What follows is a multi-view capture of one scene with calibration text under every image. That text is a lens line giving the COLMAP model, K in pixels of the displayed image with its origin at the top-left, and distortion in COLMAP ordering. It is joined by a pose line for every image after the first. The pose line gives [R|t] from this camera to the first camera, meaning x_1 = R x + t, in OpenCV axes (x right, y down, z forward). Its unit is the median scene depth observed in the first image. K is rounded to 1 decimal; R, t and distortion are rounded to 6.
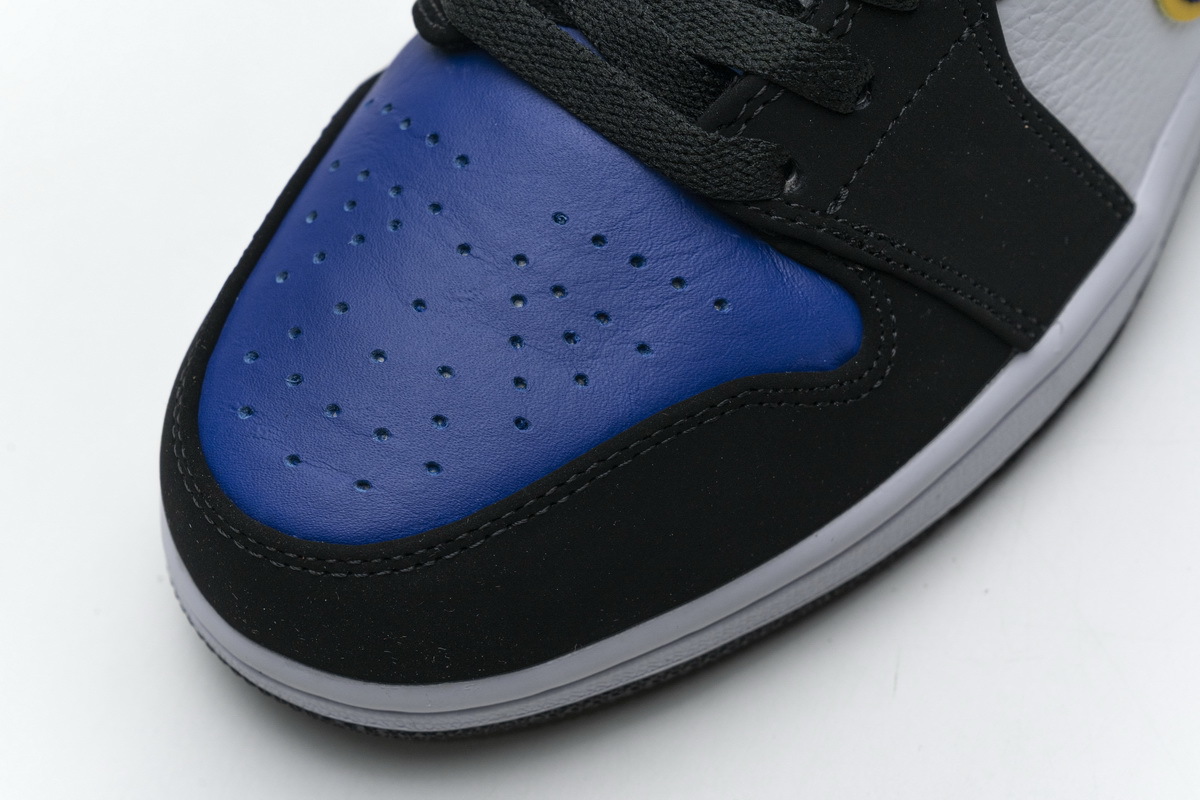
lens RADIAL K [[2447.7, 0, 601.5], [0, 2447.7, 397.4], [0, 0, 1]] dist [0.083199, 0.000000]
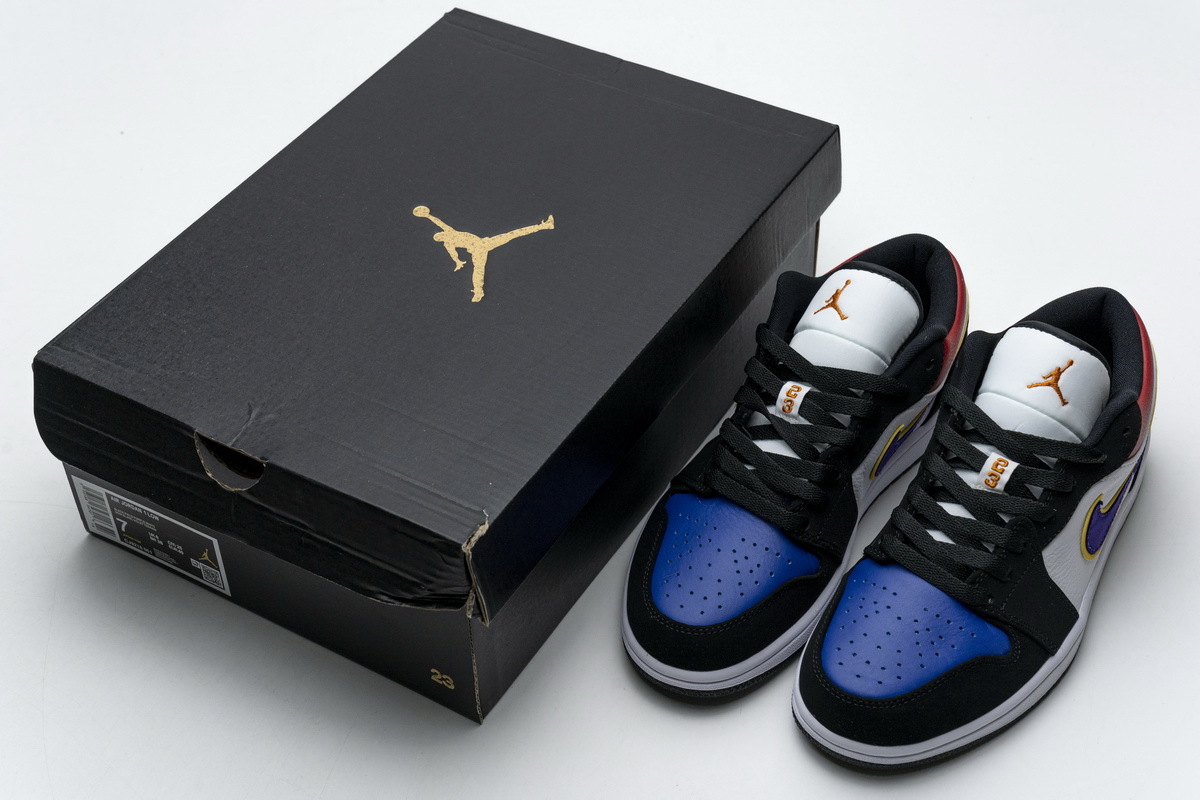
lens RADIAL K [[1890.9, 0, 598.5], [0, 1890.9, 400.6], [0, 0, 1]] dist [0.186033, 0.000000]
pose [[0.996948, 0.012960, 0.076987, -0.690808], [0.008562, 0.962024, -0.272830, 0.375756], [-0.077599, 0.272656, 0.958977, -1.651395]]
